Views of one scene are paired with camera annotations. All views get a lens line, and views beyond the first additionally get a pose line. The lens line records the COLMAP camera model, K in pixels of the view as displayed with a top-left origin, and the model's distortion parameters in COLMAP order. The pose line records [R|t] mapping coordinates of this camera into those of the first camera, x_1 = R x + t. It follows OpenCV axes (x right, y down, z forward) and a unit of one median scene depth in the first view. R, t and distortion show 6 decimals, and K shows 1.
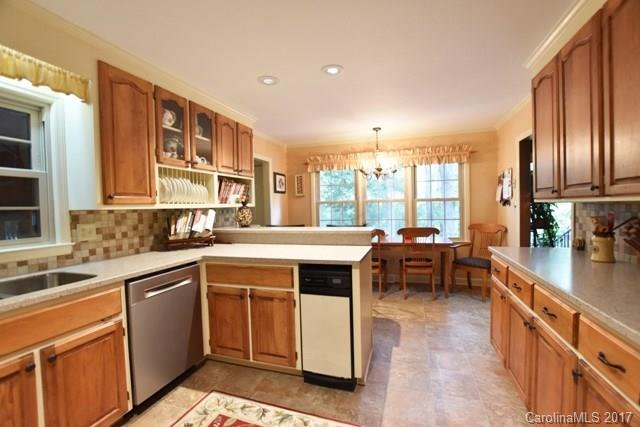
lens RADIAL K [[283.2, 0, 318.0], [0, 283.2, 211.5], [0, 0, 1]] dist [-0.017102, -0.000519]
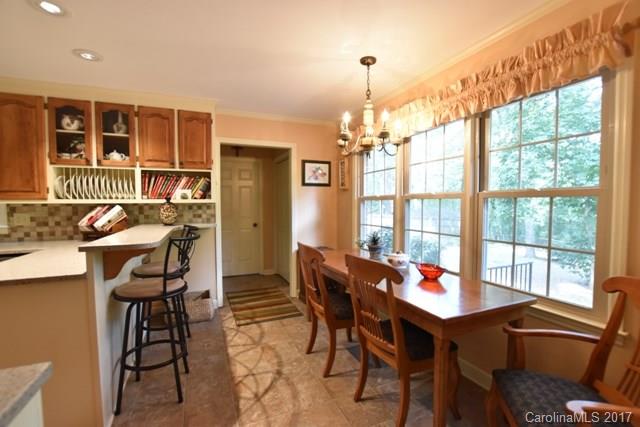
lens RADIAL K [[283.2, 0, 320.2], [0, 283.2, 213.7], [0, 0, 1]] dist [-0.017102, -0.000519]
pose [[0.657021, 0.050681, -0.752167, 0.987705], [-0.027944, 0.998689, 0.042883, -0.046169], [0.753354, -0.007156, 0.657576, 1.029423]]
